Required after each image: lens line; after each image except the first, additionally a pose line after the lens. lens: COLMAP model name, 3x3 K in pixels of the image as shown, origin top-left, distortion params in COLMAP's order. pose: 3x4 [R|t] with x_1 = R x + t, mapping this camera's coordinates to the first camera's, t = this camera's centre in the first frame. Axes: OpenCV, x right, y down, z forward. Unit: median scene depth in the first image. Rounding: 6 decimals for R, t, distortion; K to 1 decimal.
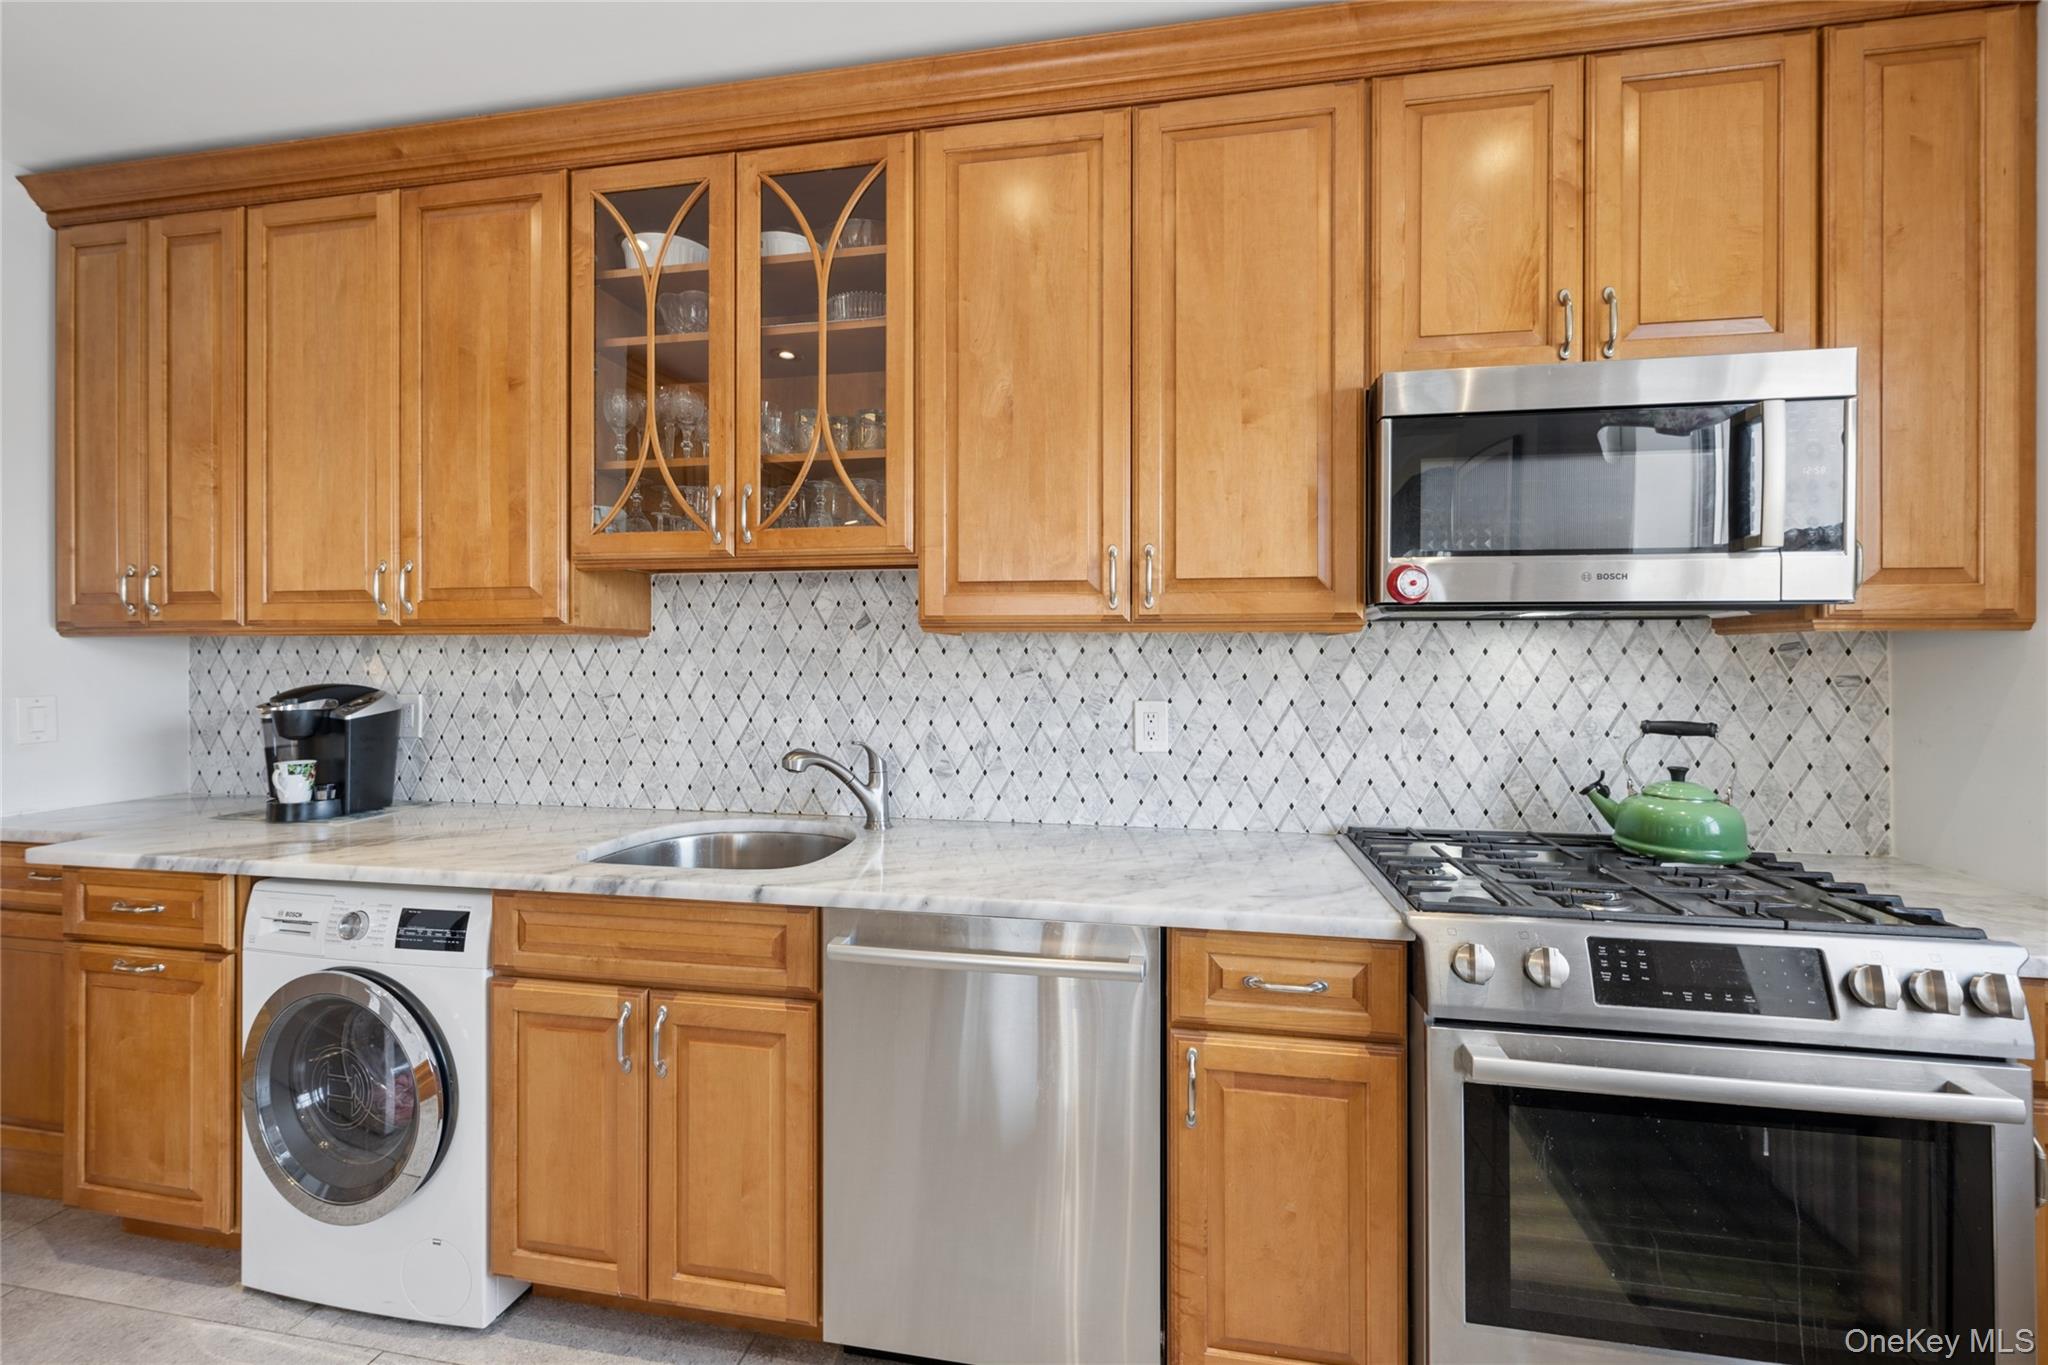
lens RADIAL K [[843.2, 0, 1024.0], [0, 843.2, 650.5], [0, 0, 1]] dist [0.000266, -0.000129]
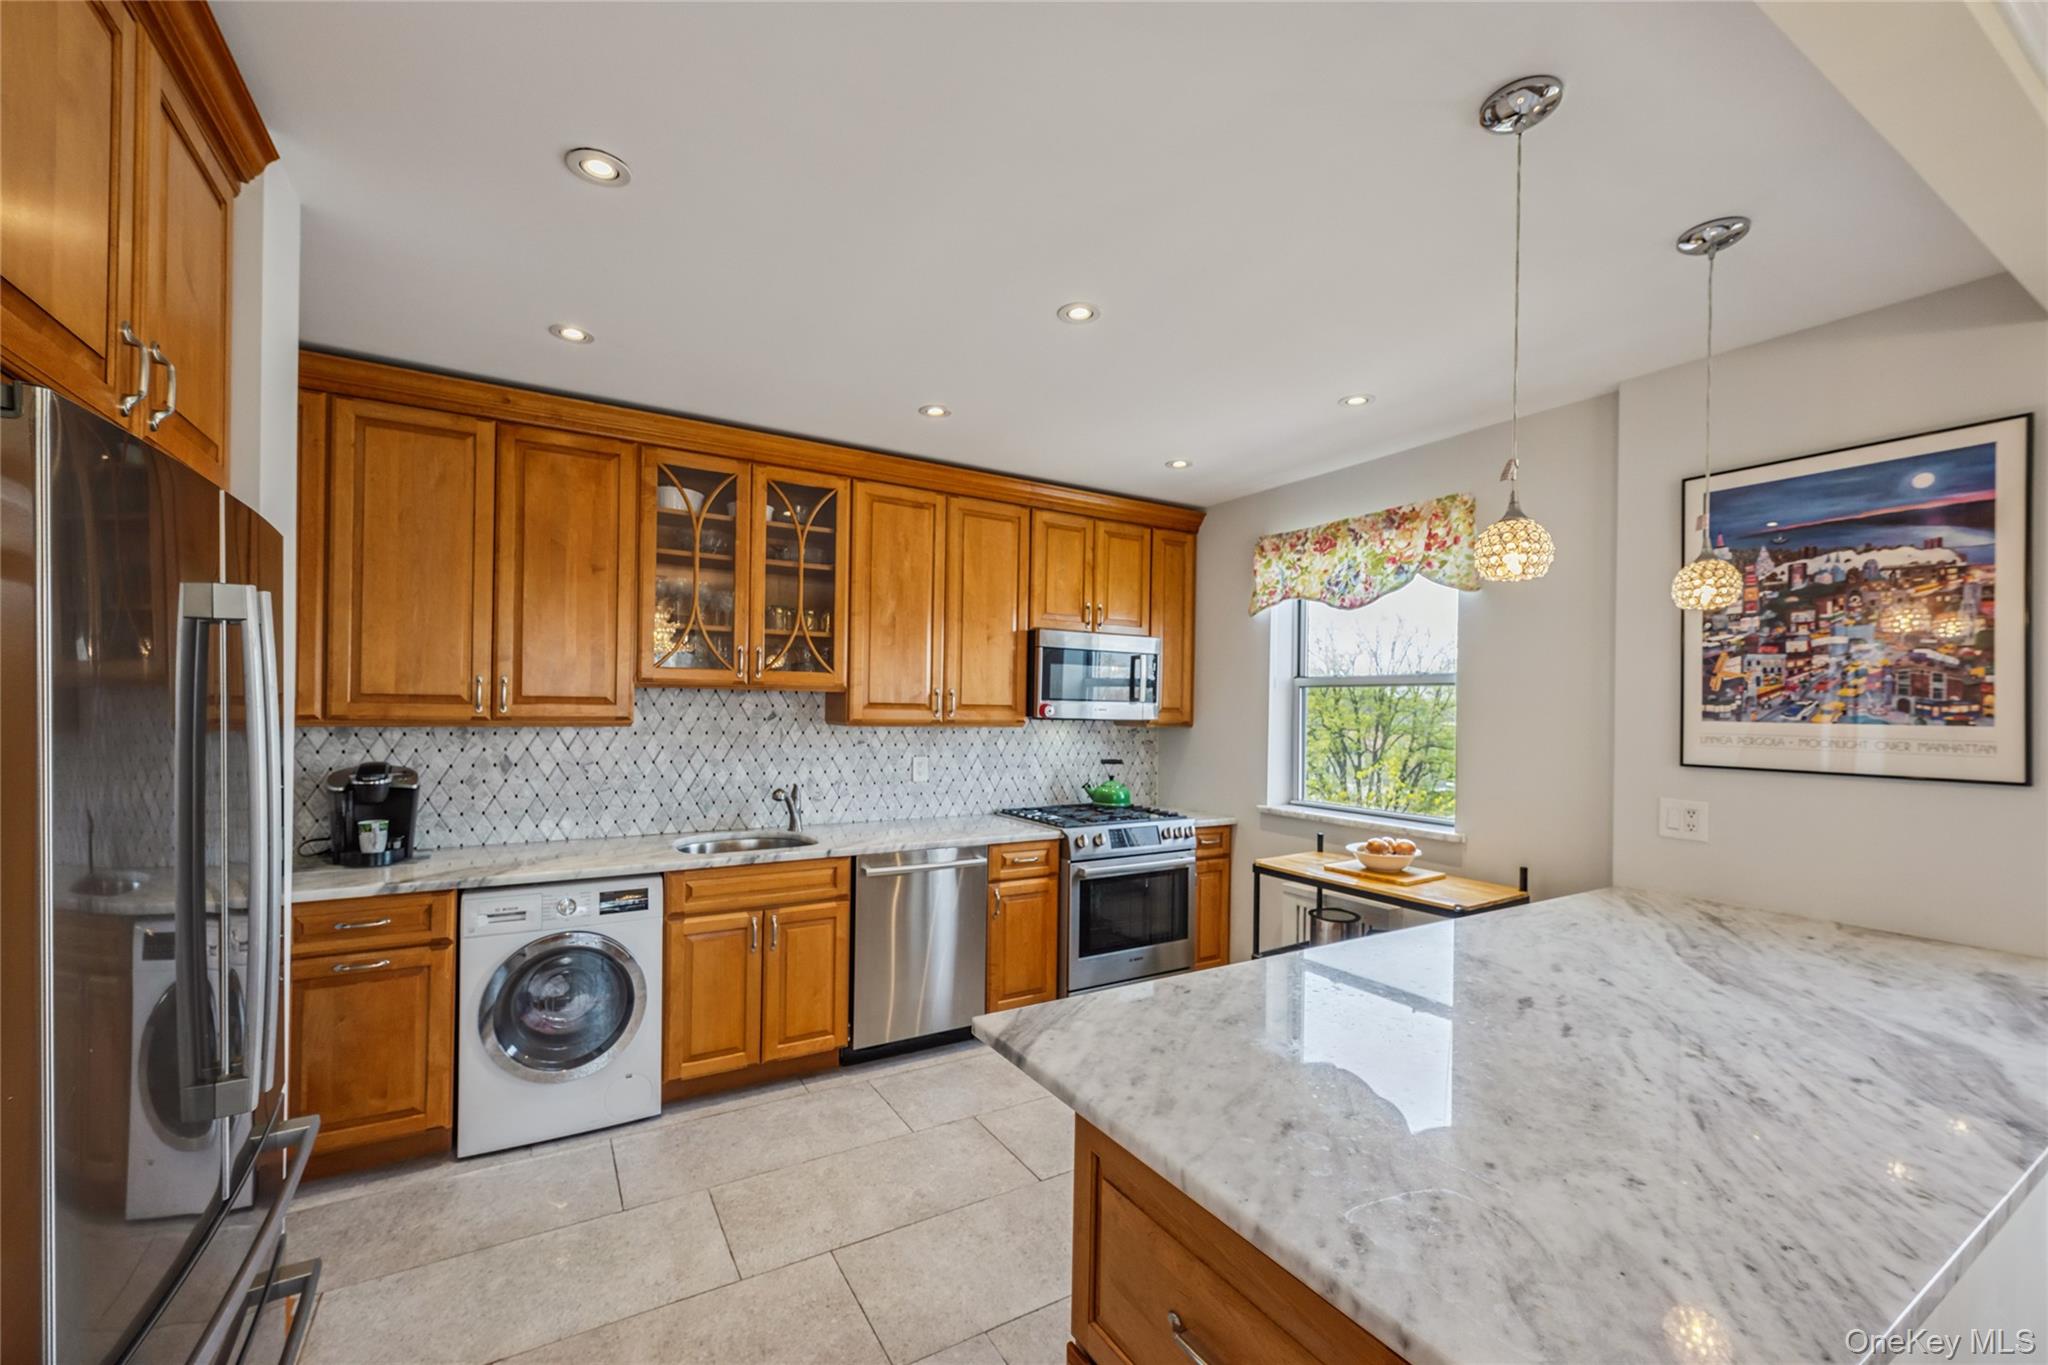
lens RADIAL K [[824.9, 0, 1024.0], [0, 824.9, 682.5], [0, 0, 1]] dist [-0.000055, -0.000055]
pose [[0.750139, 0.029026, 0.660643, -1.099362], [-0.021137, 0.999578, -0.019918, -0.095474], [-0.660943, 0.000977, 0.750436, -0.751838]]
